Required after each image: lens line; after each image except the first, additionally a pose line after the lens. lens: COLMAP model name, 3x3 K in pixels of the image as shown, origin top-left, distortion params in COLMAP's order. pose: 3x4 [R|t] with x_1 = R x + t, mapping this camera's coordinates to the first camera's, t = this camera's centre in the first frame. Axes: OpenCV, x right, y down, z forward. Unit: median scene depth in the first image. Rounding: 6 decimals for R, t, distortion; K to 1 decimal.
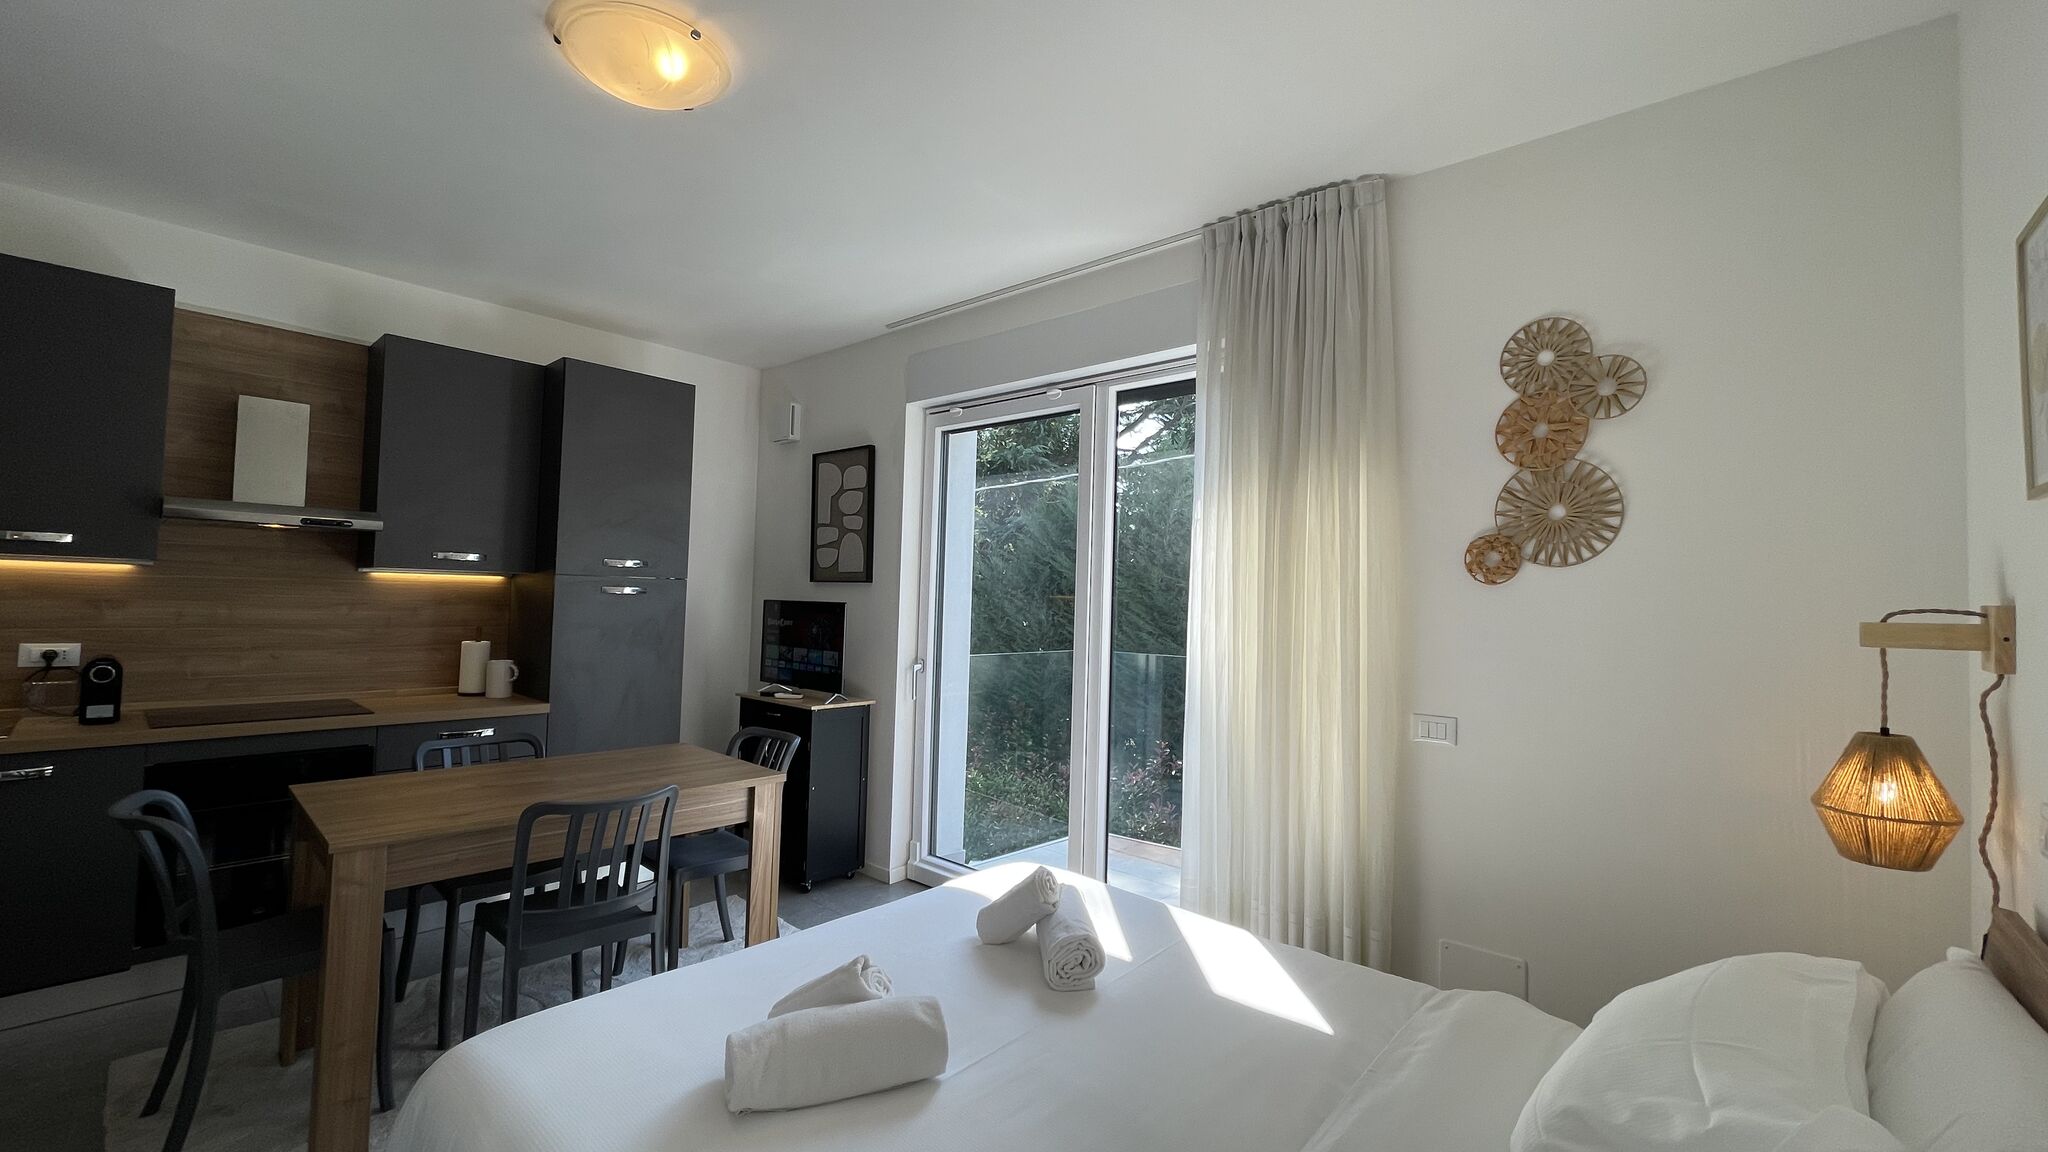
lens RADIAL K [[821.4, 0, 1032.5], [0, 821.4, 576.7], [0, 0, 1]] dist [-0.005596, 0.001105]
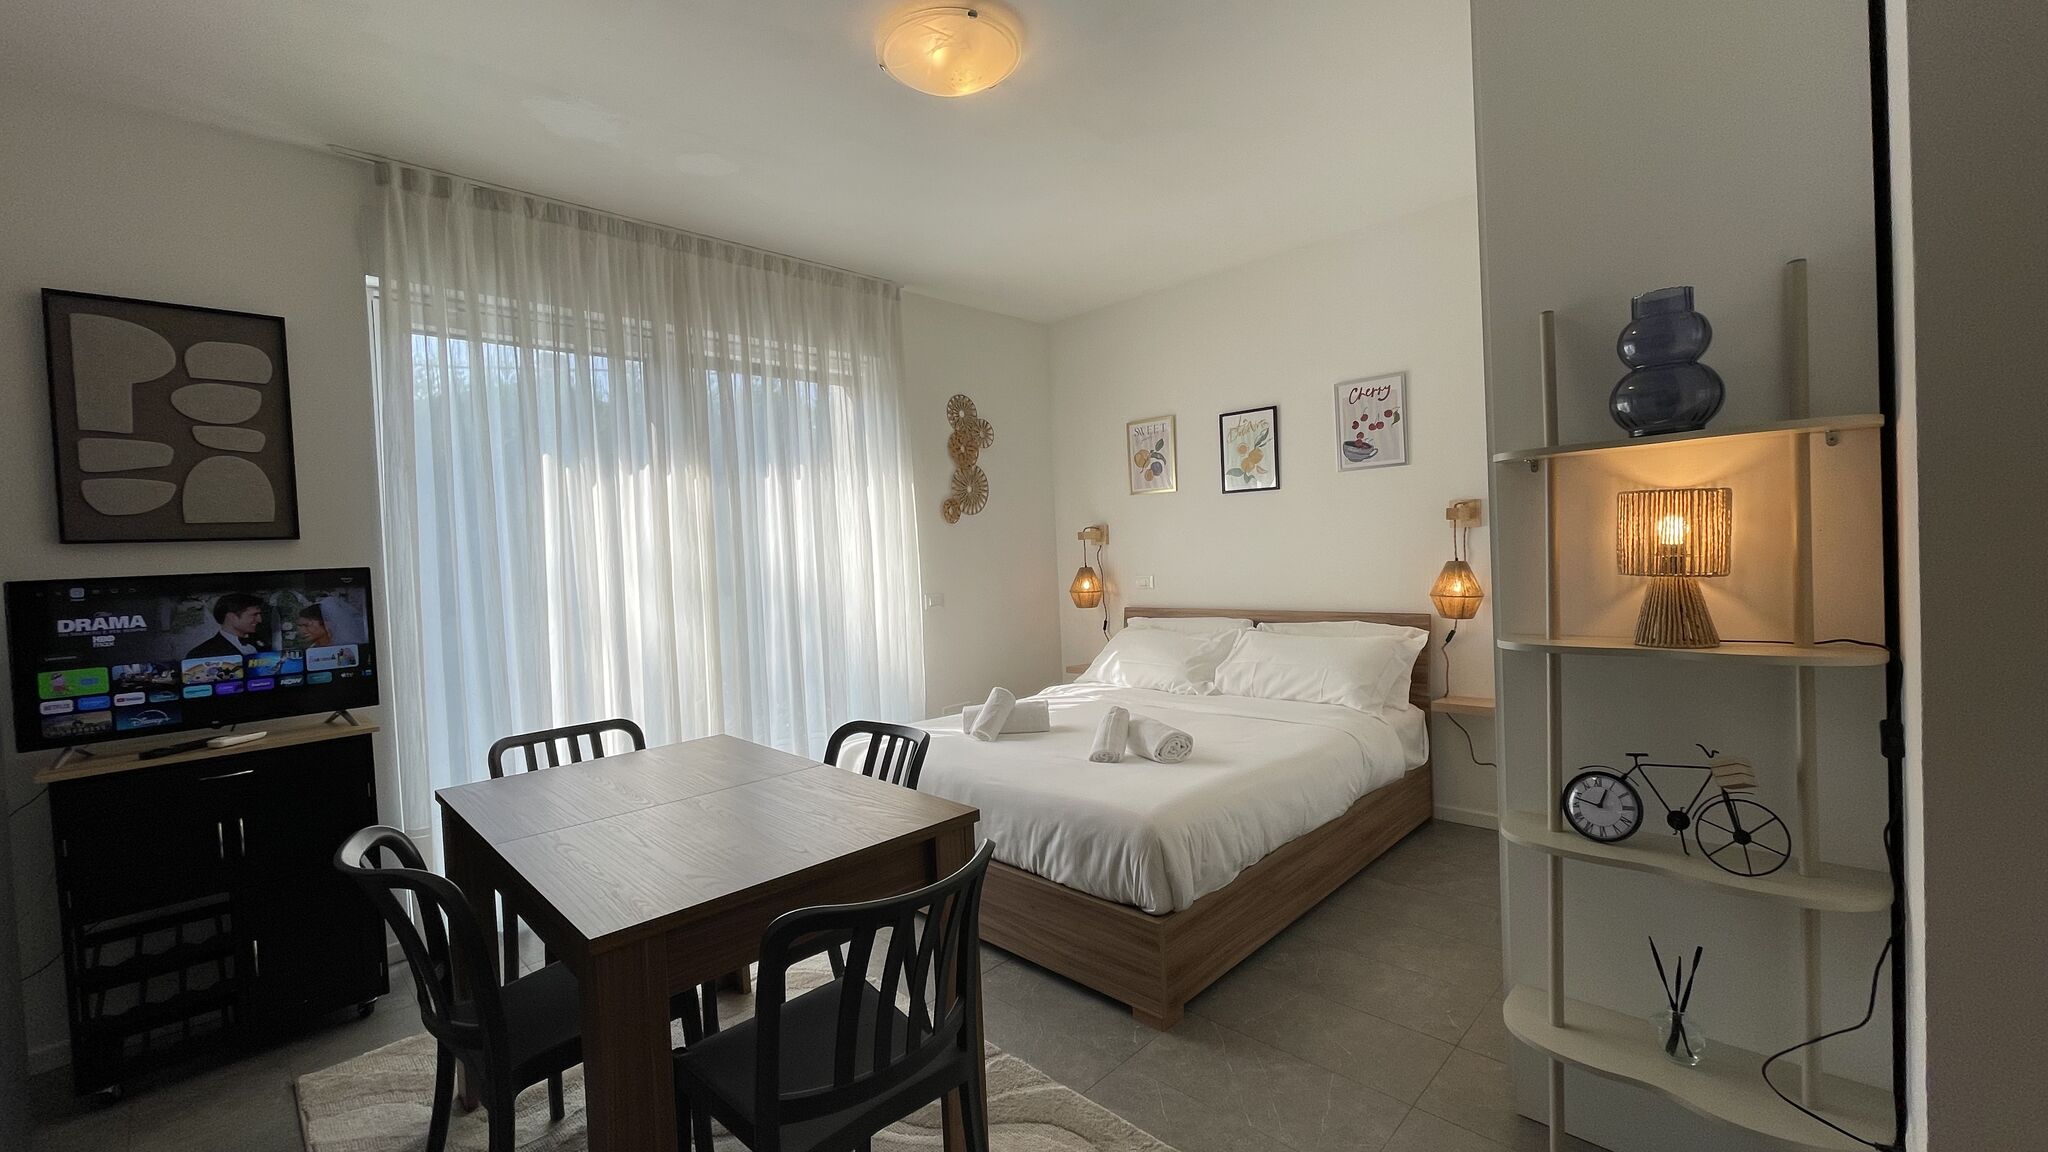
lens RADIAL K [[821.4, 0, 1022.2], [0, 821.4, 569.7], [0, 0, 1]] dist [-0.005596, 0.001105]
pose [[0.049031, -0.056432, 0.997202, -0.883191], [0.021430, 0.998232, 0.055437, 0.008691], [-0.998567, 0.018652, 0.050154, 0.454251]]
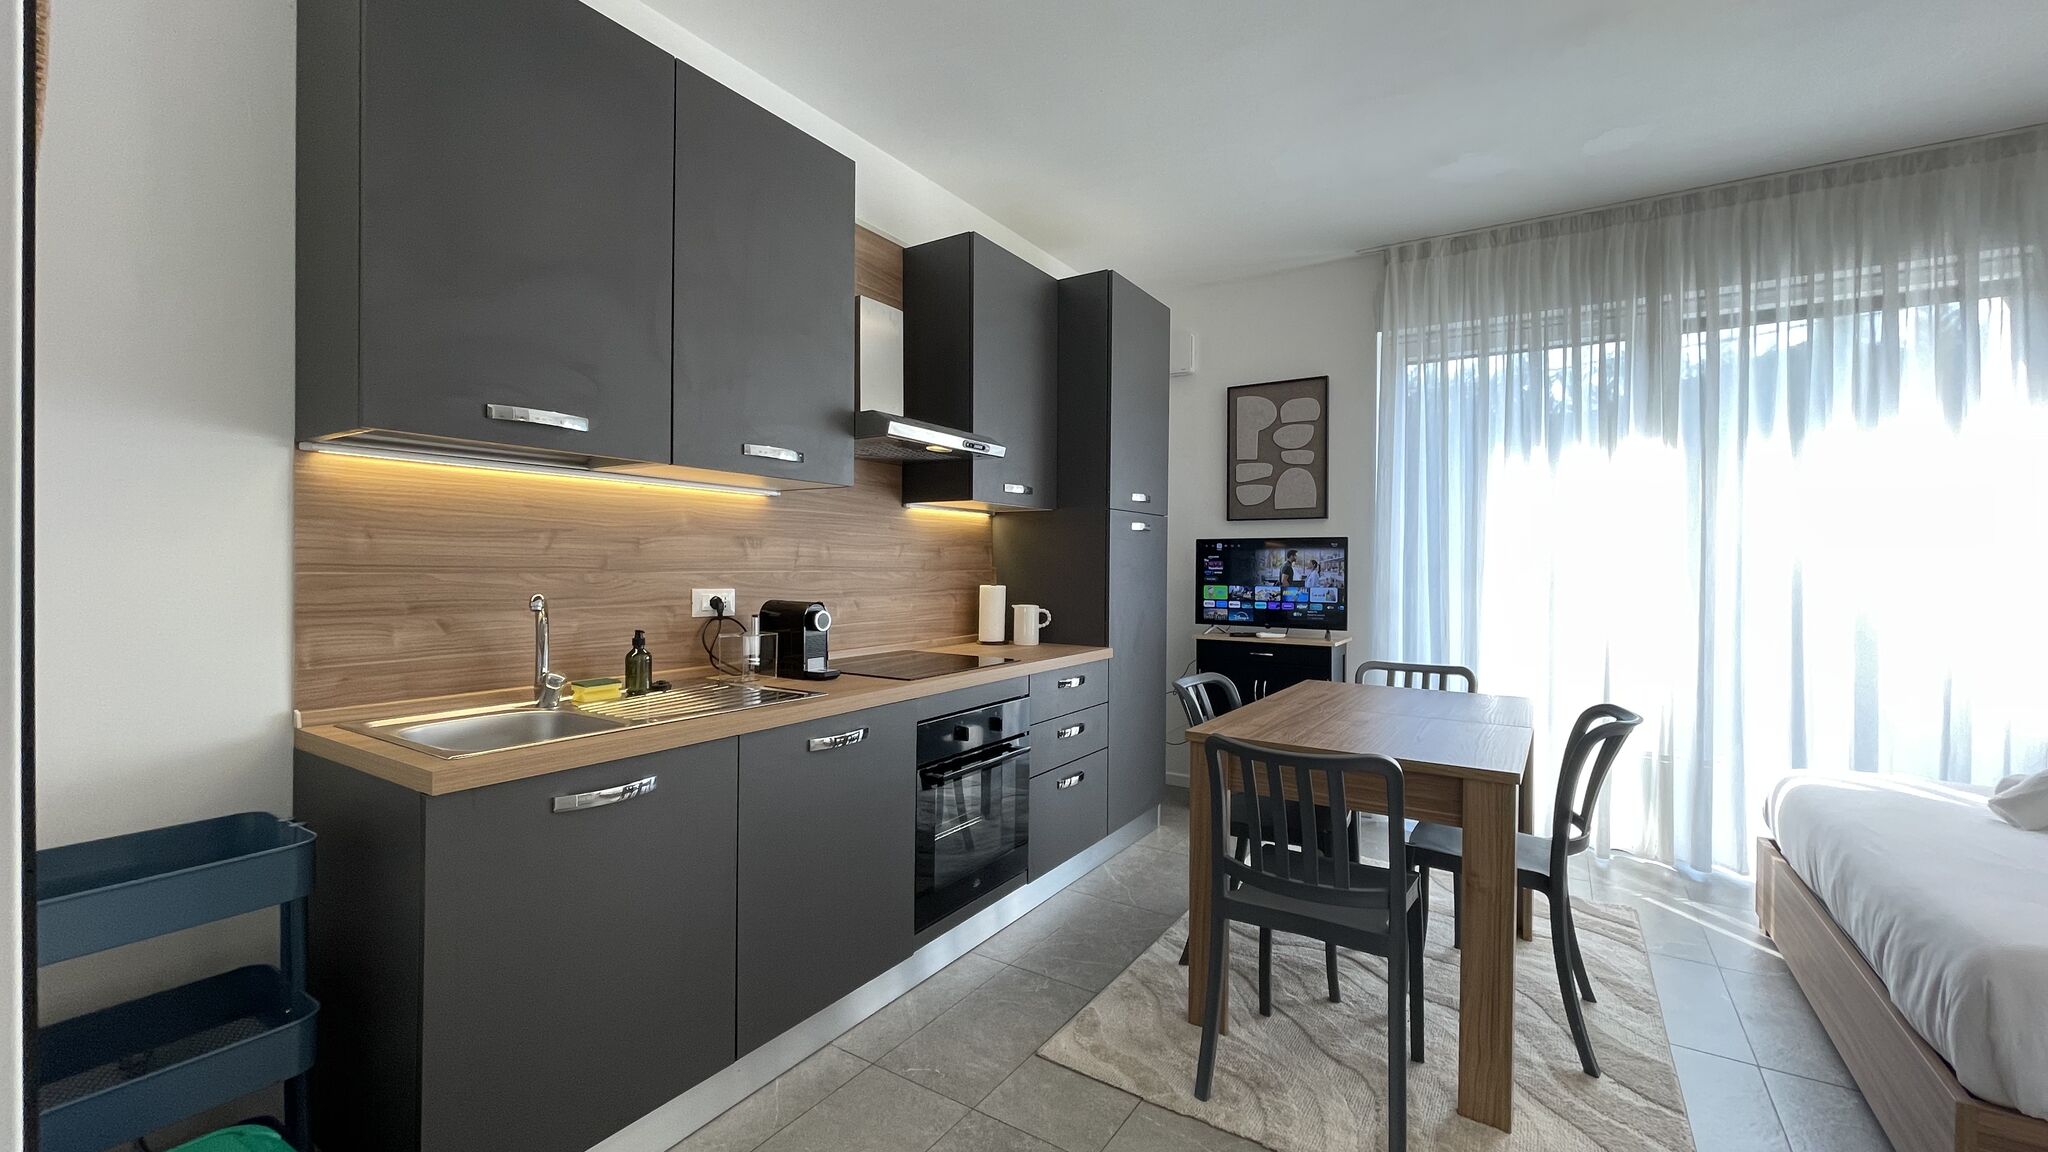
lens RADIAL K [[821.4, 0, 1014.3], [0, 821.4, 568.7], [0, 0, 1]] dist [-0.005596, 0.001105]
pose [[0.987971, -0.023249, 0.152880, -0.790359], [0.018092, 0.999222, 0.035035, 0.029049], [-0.153575, -0.031847, 0.987624, 0.100242]]
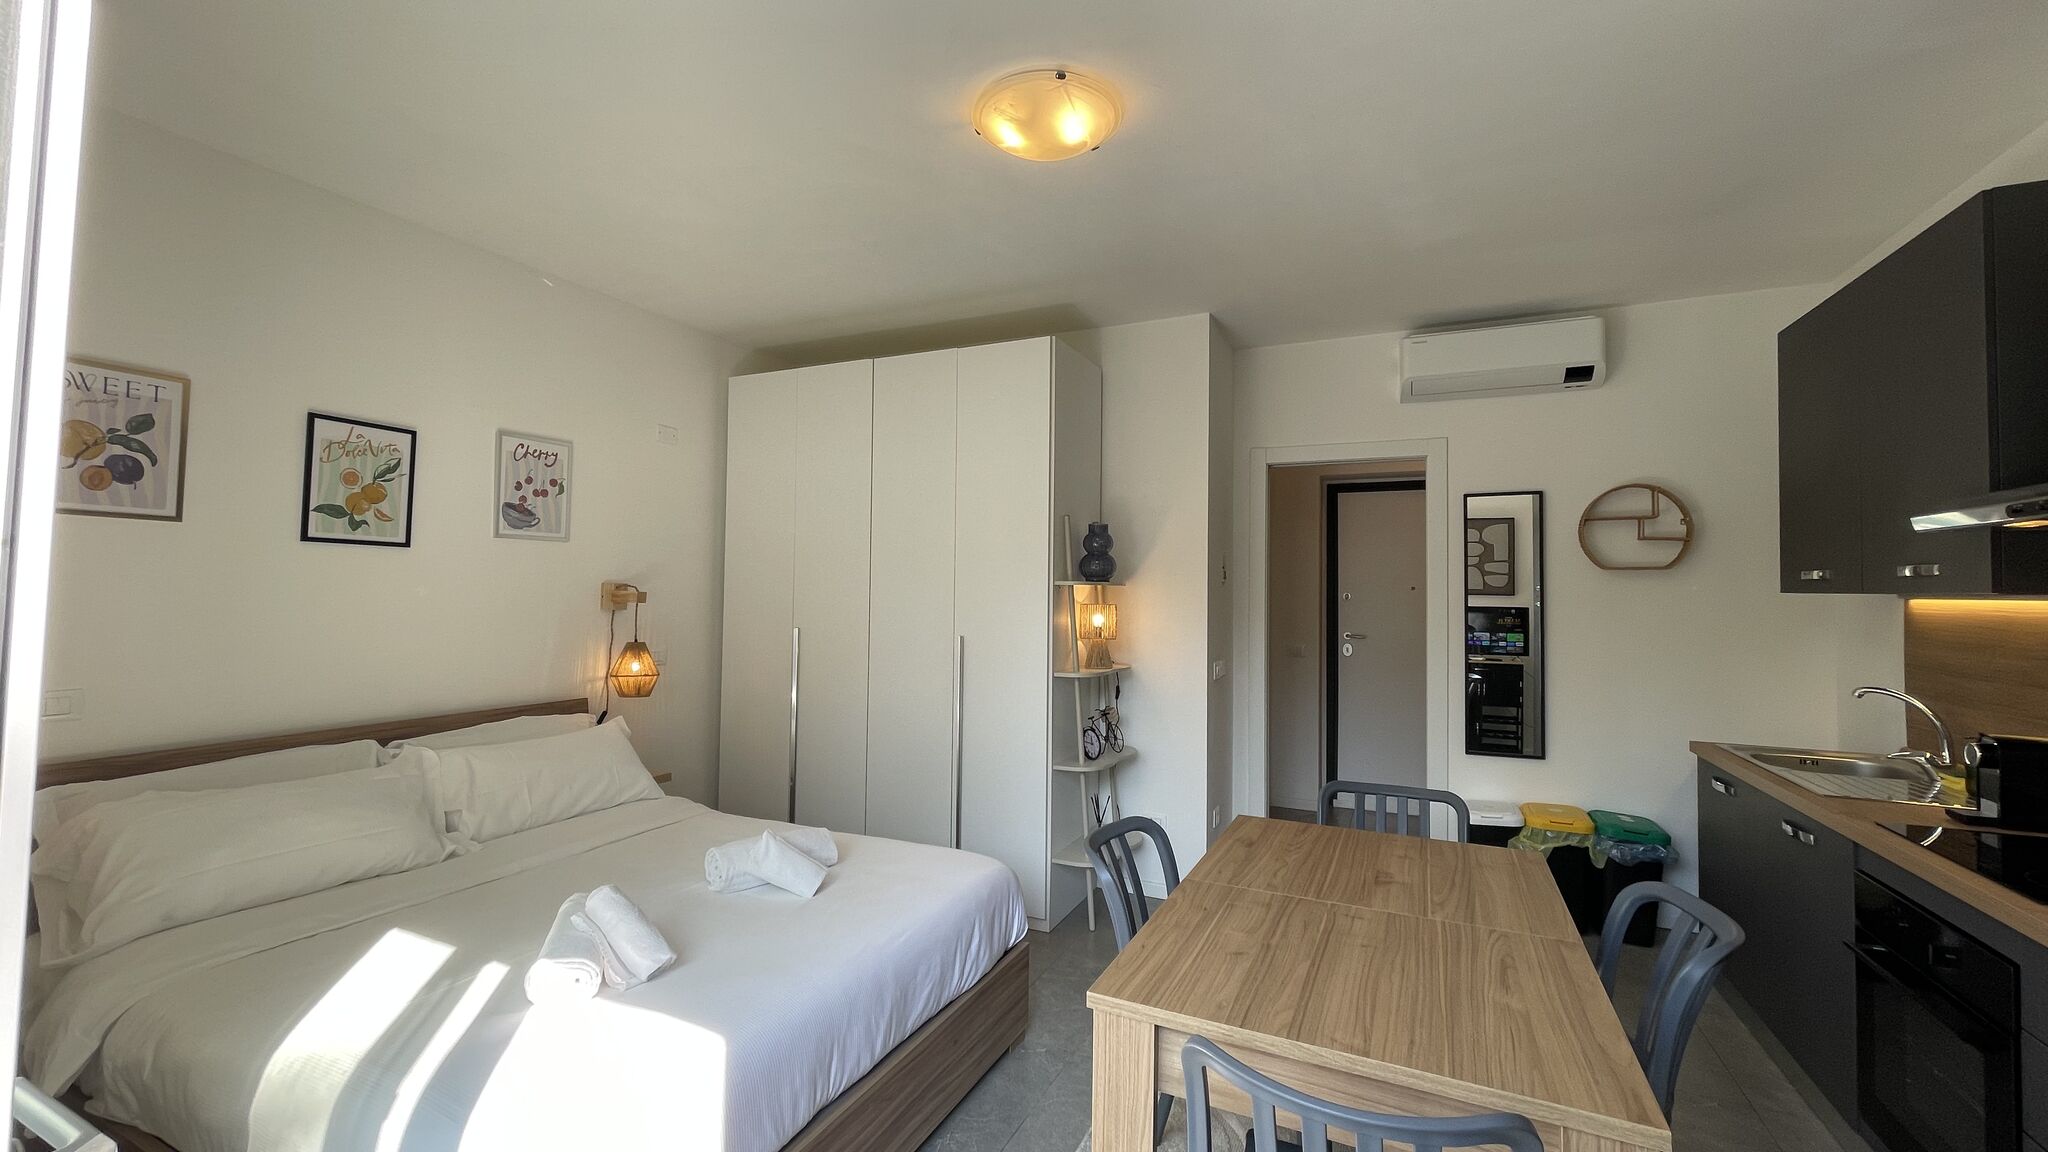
lens RADIAL K [[821.4, 0, 1014.1], [0, 821.4, 570.0], [0, 0, 1]] dist [-0.005596, 0.001105]
pose [[-0.959880, -0.045568, -0.276683, -0.092600], [-0.029797, 0.997696, -0.060942, 0.021215], [0.278822, -0.050253, -0.959027, 1.073659]]
